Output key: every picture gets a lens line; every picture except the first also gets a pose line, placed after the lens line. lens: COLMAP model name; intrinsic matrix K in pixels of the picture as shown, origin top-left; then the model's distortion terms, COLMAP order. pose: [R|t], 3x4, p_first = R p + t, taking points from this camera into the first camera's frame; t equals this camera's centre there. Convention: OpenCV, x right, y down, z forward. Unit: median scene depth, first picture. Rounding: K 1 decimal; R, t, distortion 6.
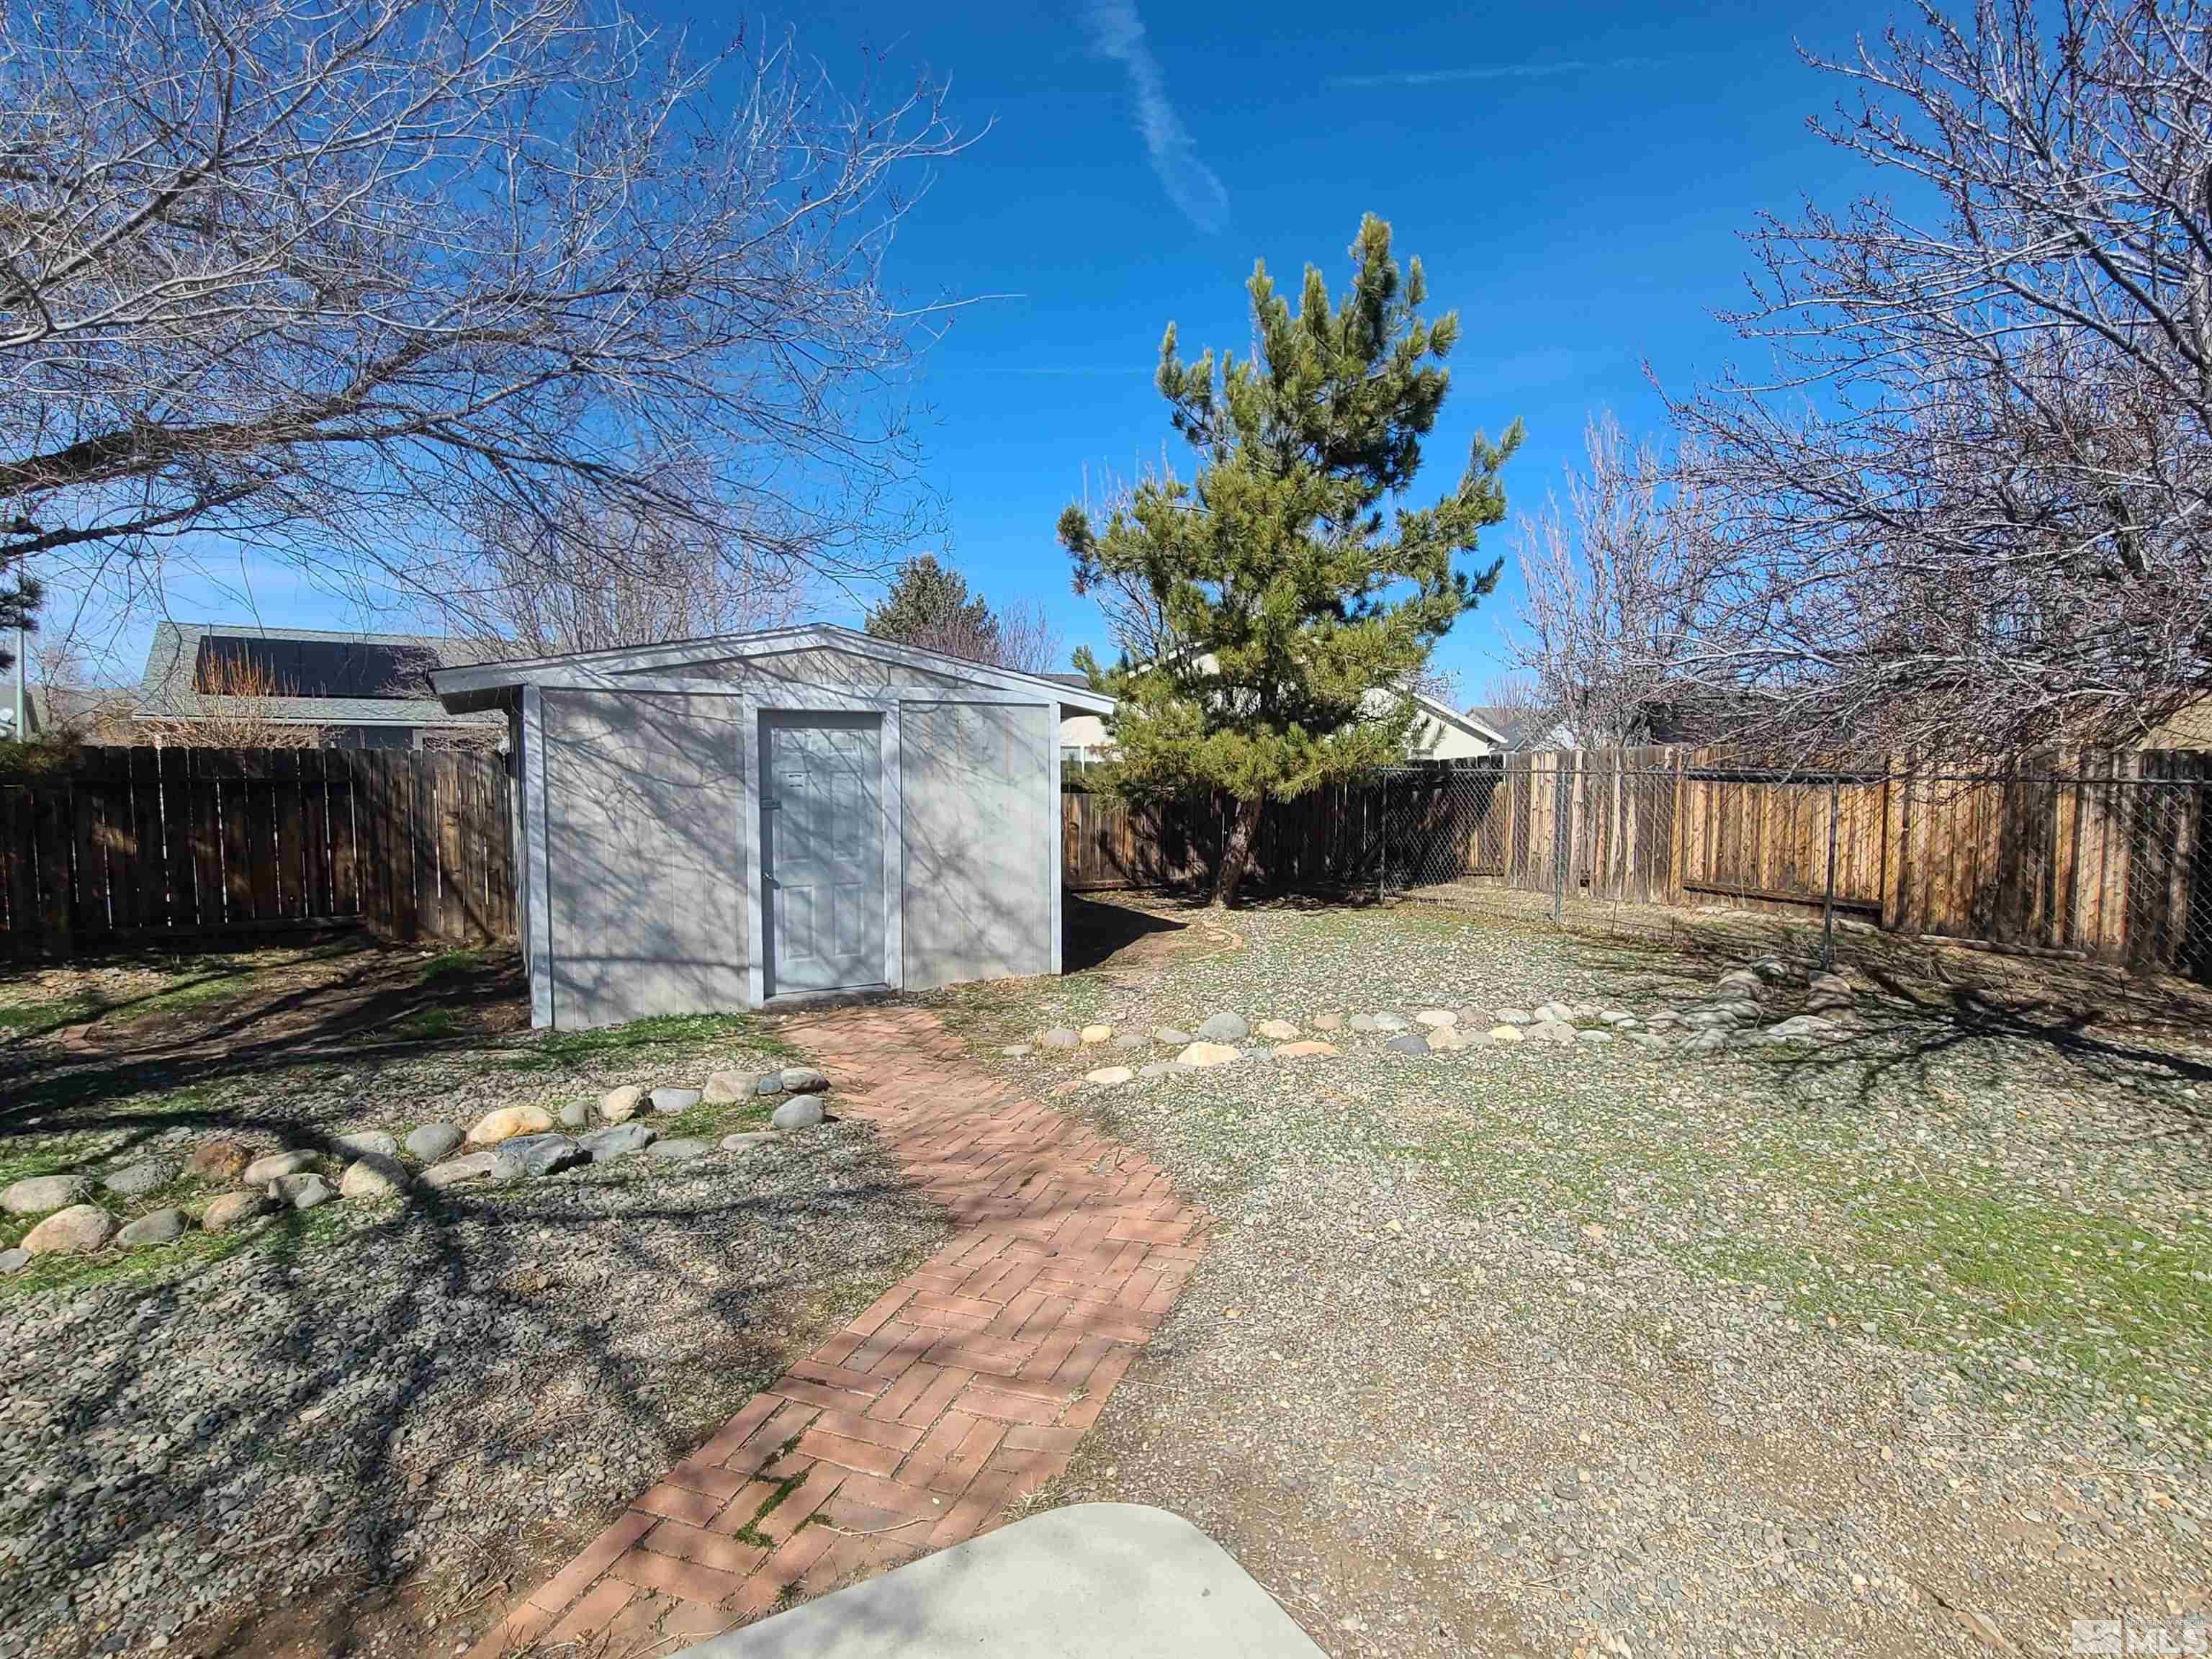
lens RADIAL K [[1112.2, 0, 1114.5], [0, 1112.2, 834.8], [0, 0, 1]] dist [-0.002393, -0.000929]
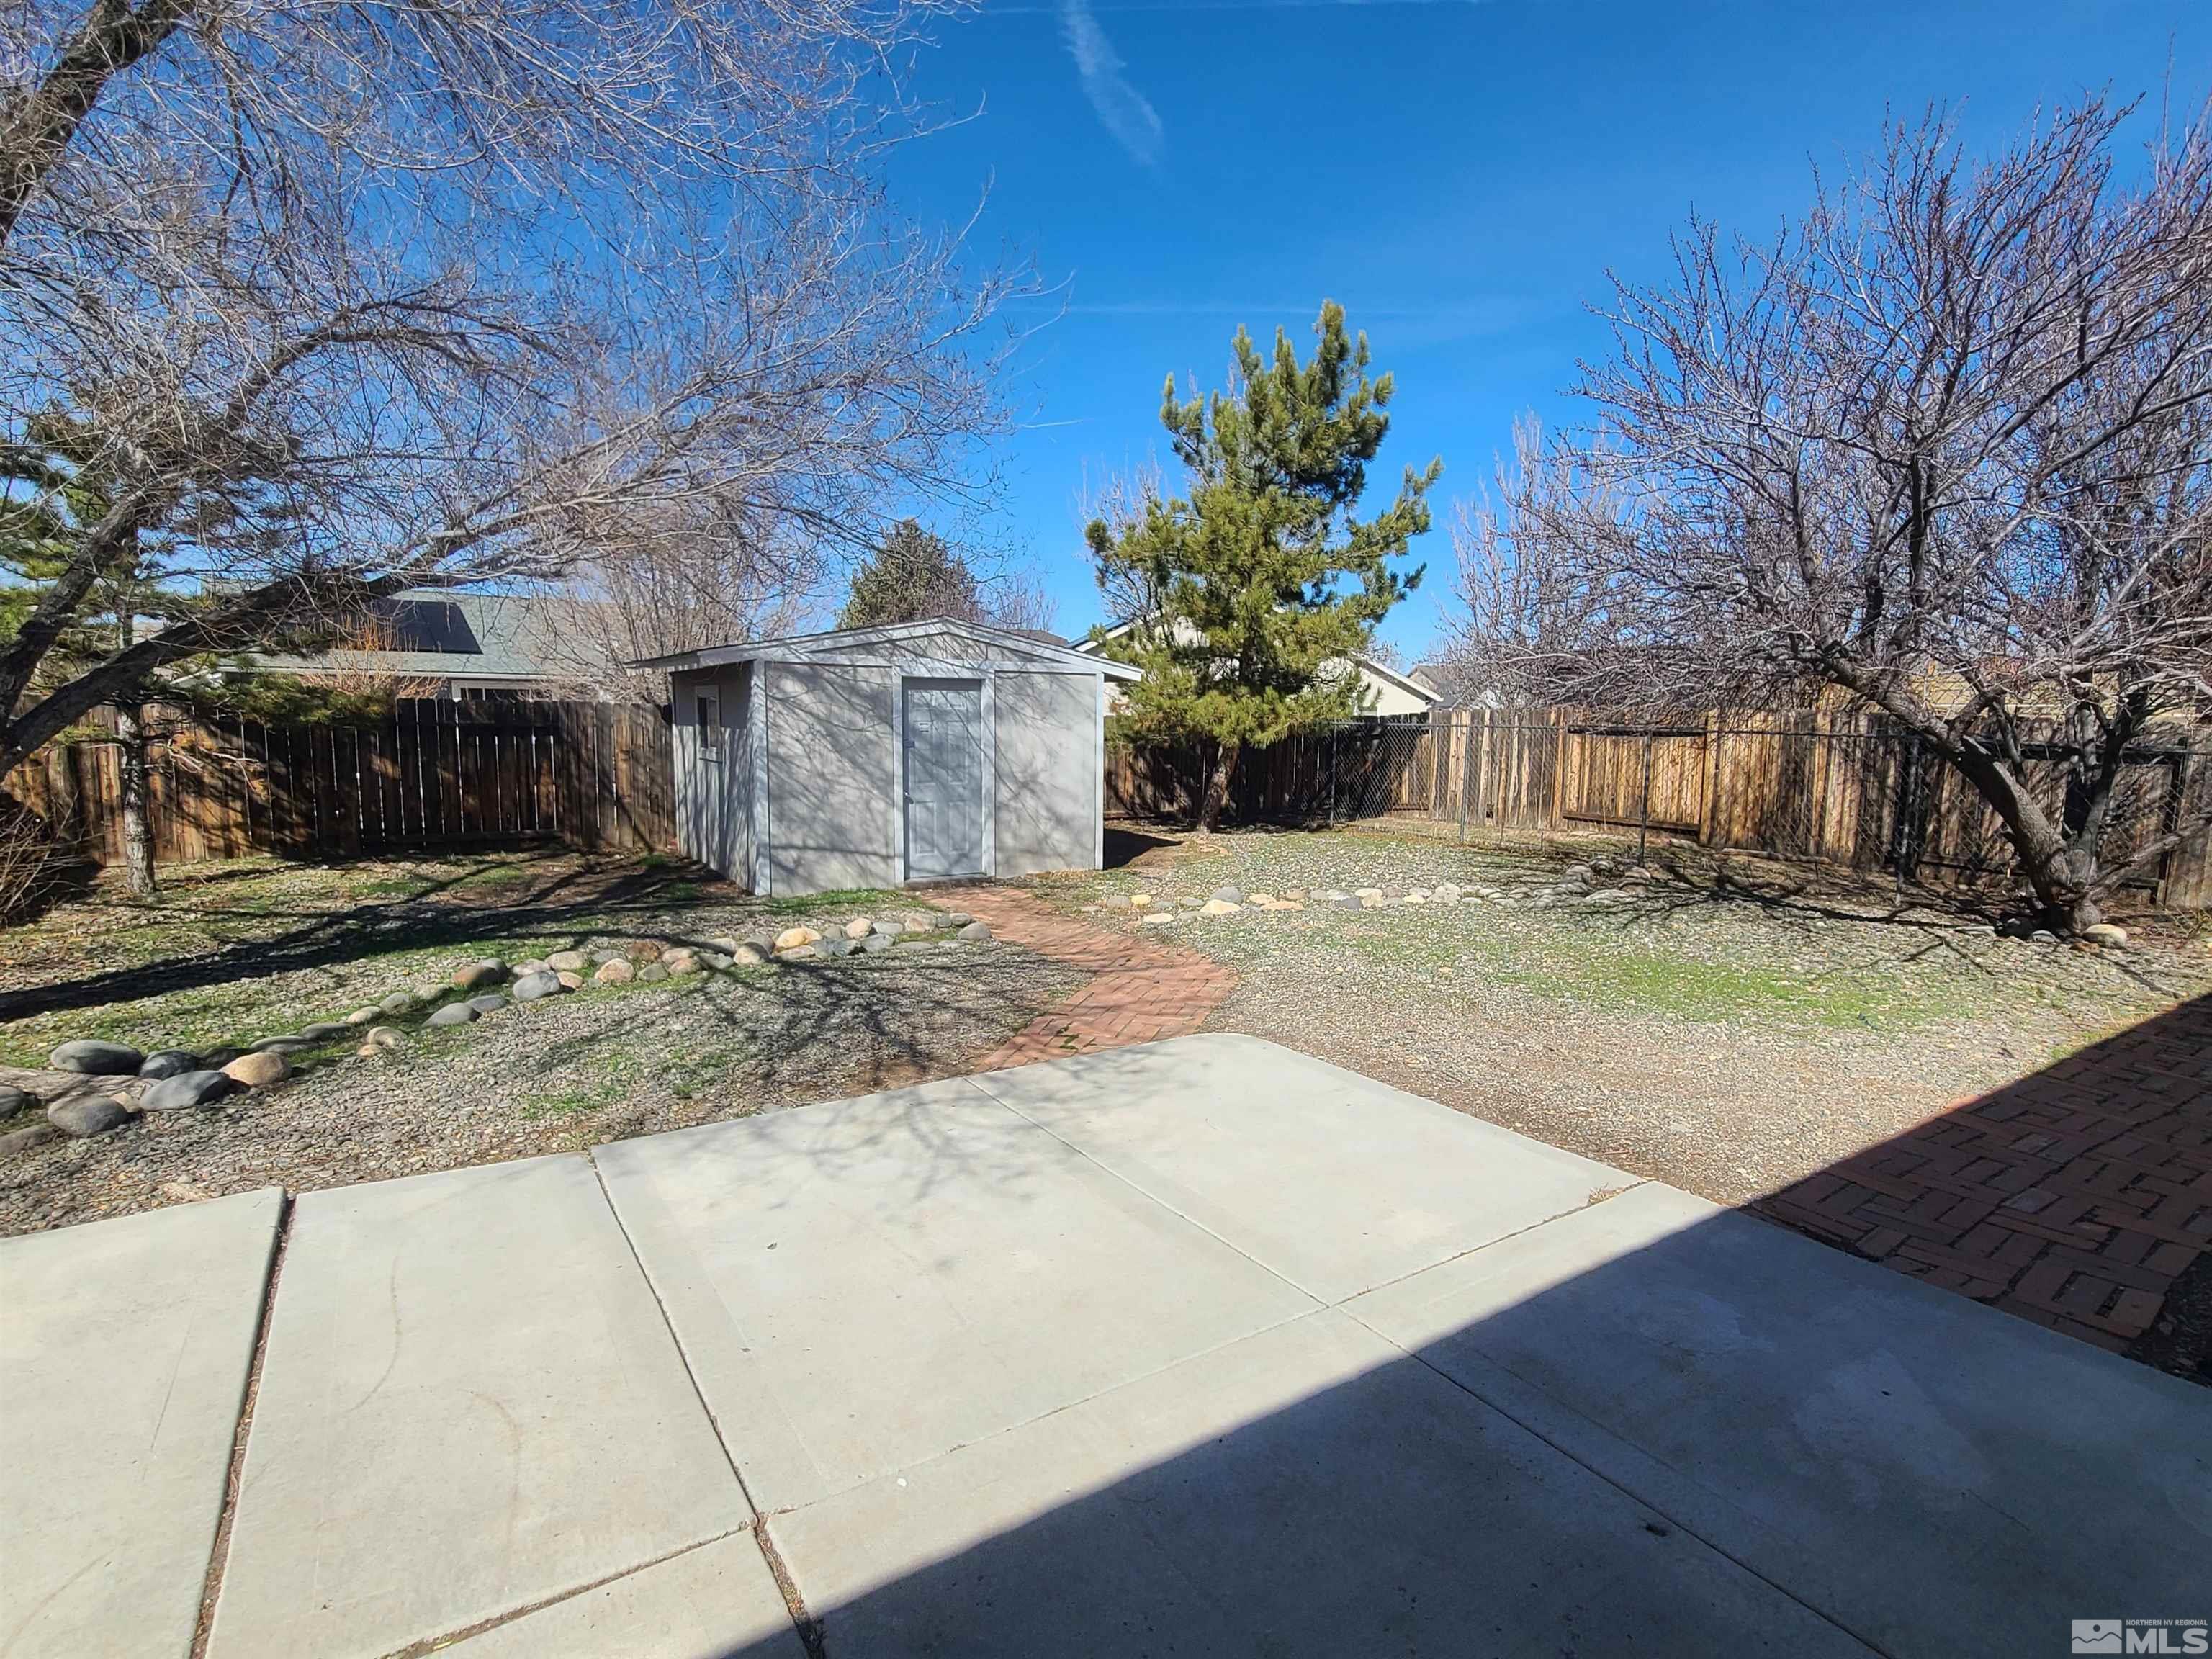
lens RADIAL K [[1112.2, 0, 1109.3], [0, 1112.2, 826.9], [0, 0, 1]] dist [-0.002393, -0.000929]
pose [[0.999118, 0.004567, 0.041751, -0.092804], [-0.005992, 0.999401, 0.034084, 0.024769], [-0.041571, -0.034304, 0.998547, -0.365638]]
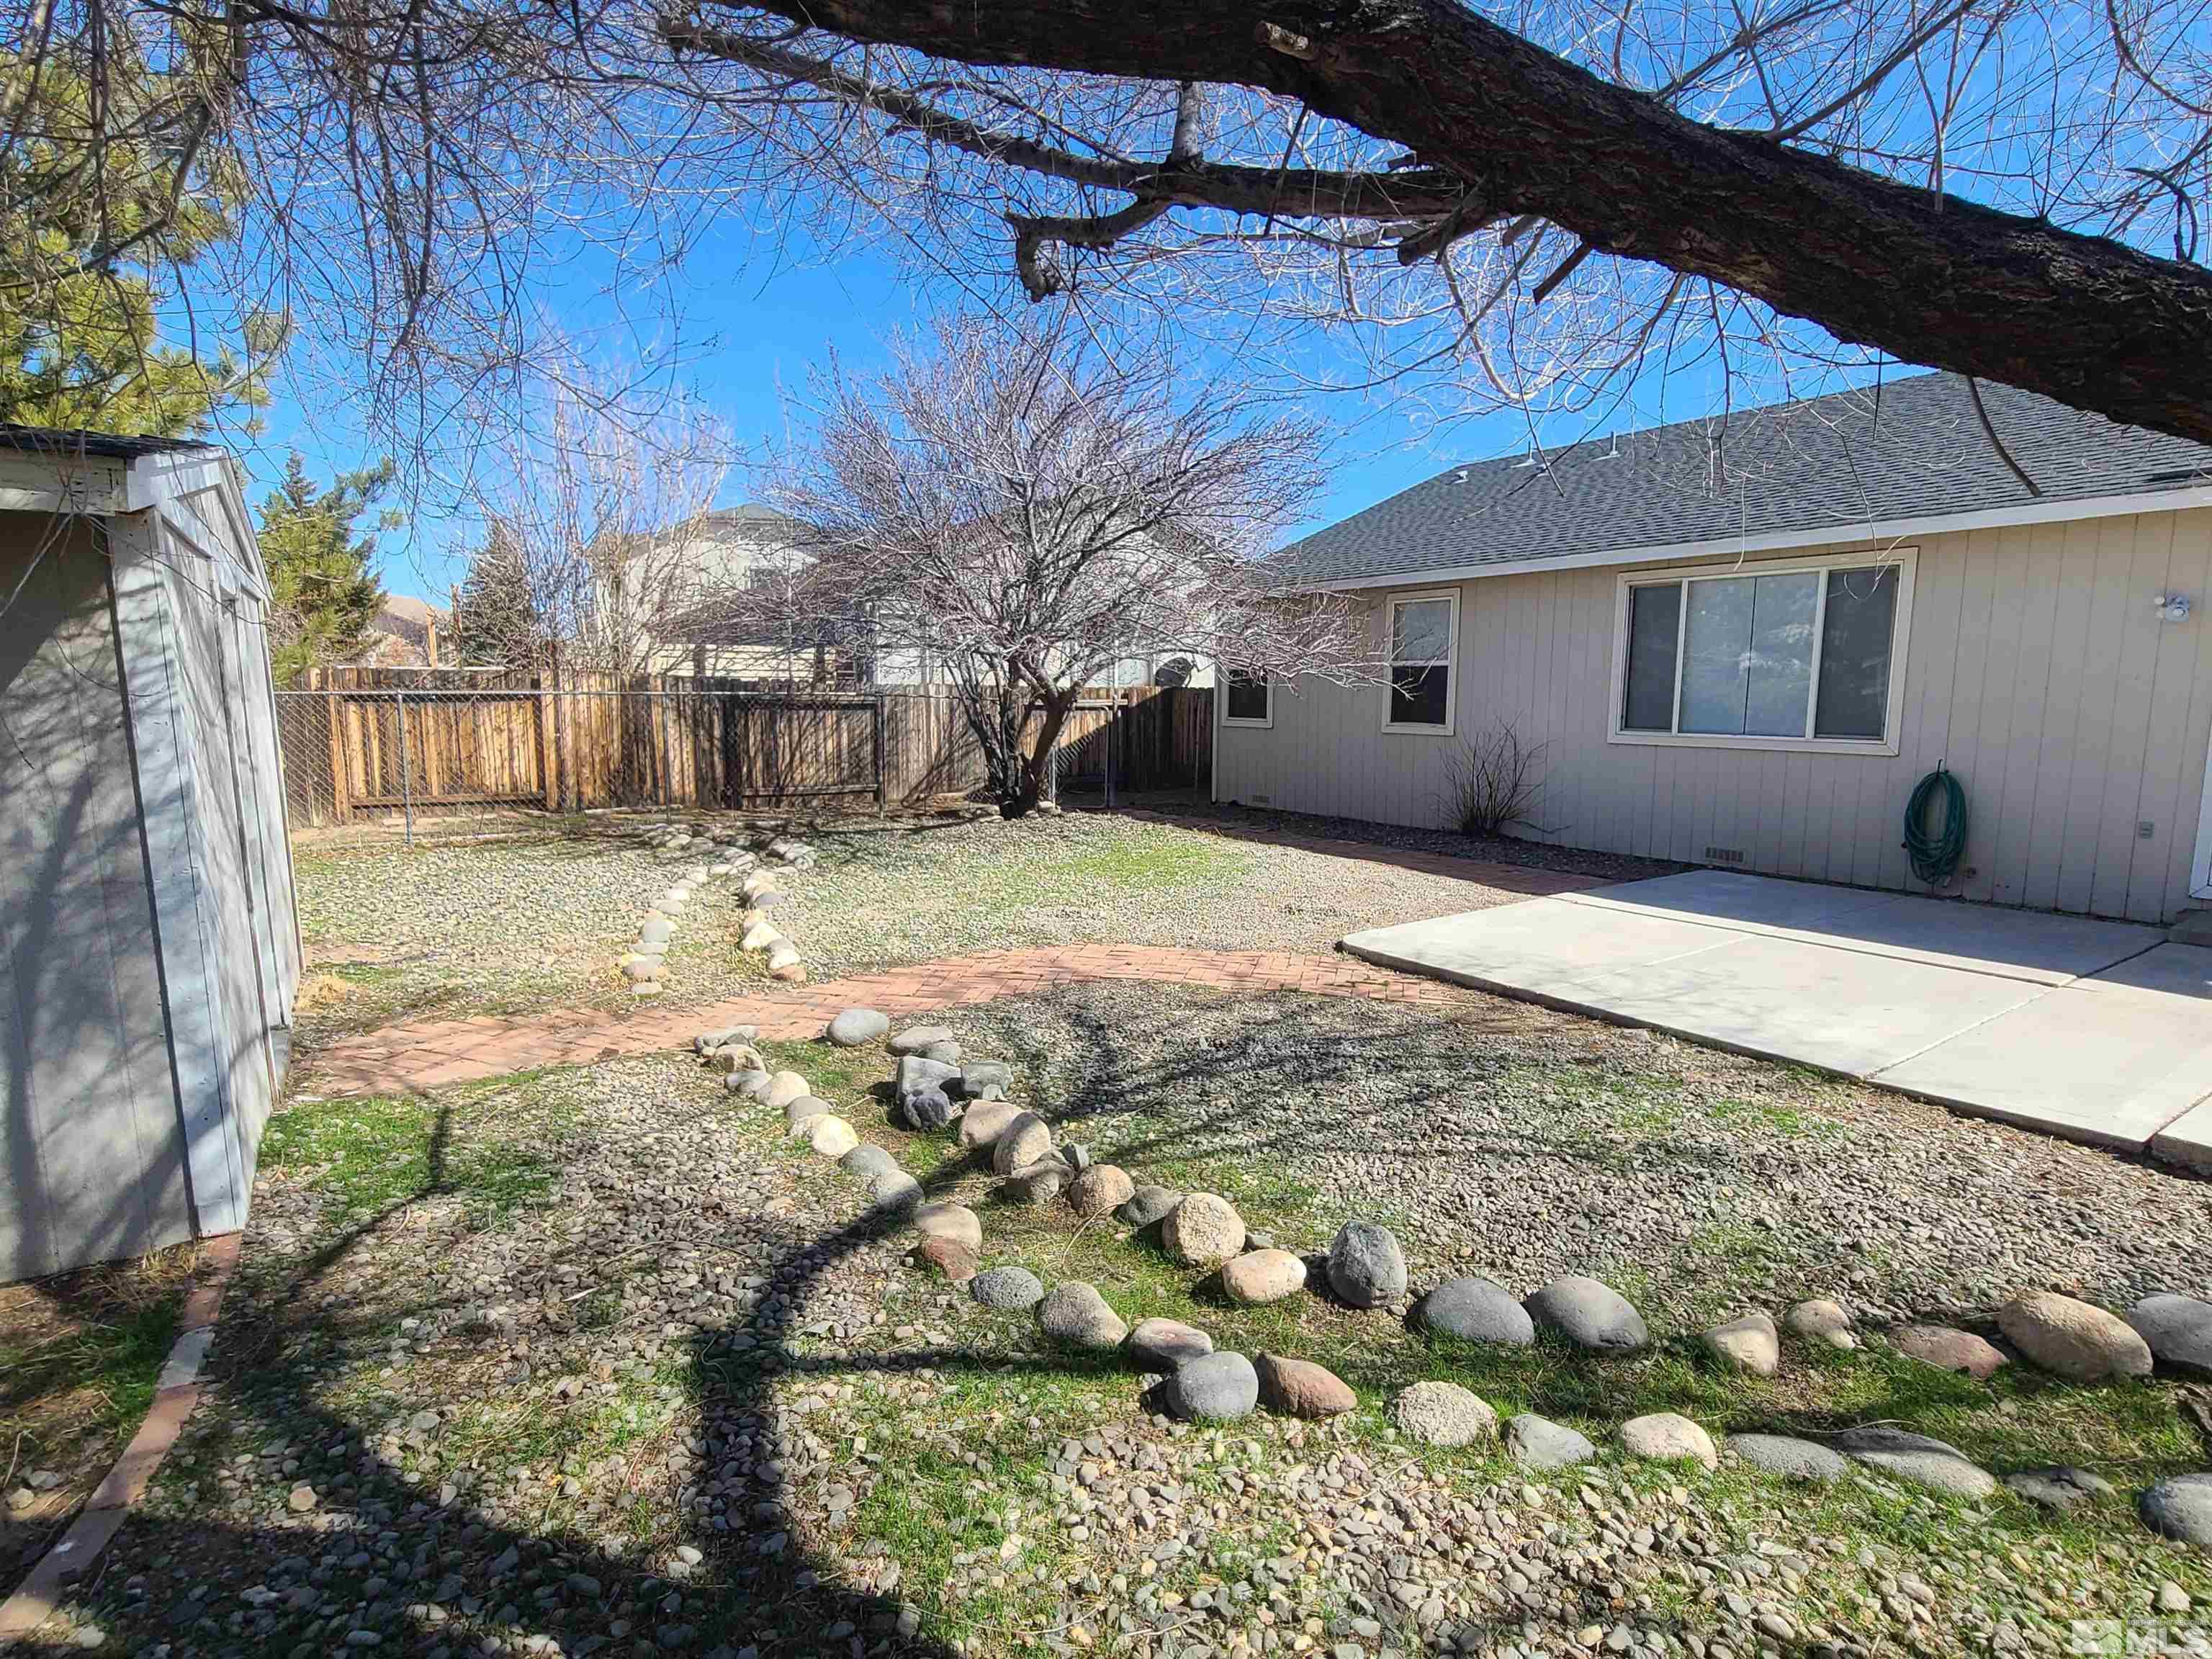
lens RADIAL K [[1112.2, 0, 1108.7], [0, 1112.2, 849.4], [0, 0, 1]] dist [-0.002393, -0.000929]
pose [[-0.066657, -0.144310, 0.987285, -0.769058], [0.065380, 0.986727, 0.148643, -0.027818], [-0.995632, 0.074457, -0.056338, 0.485685]]
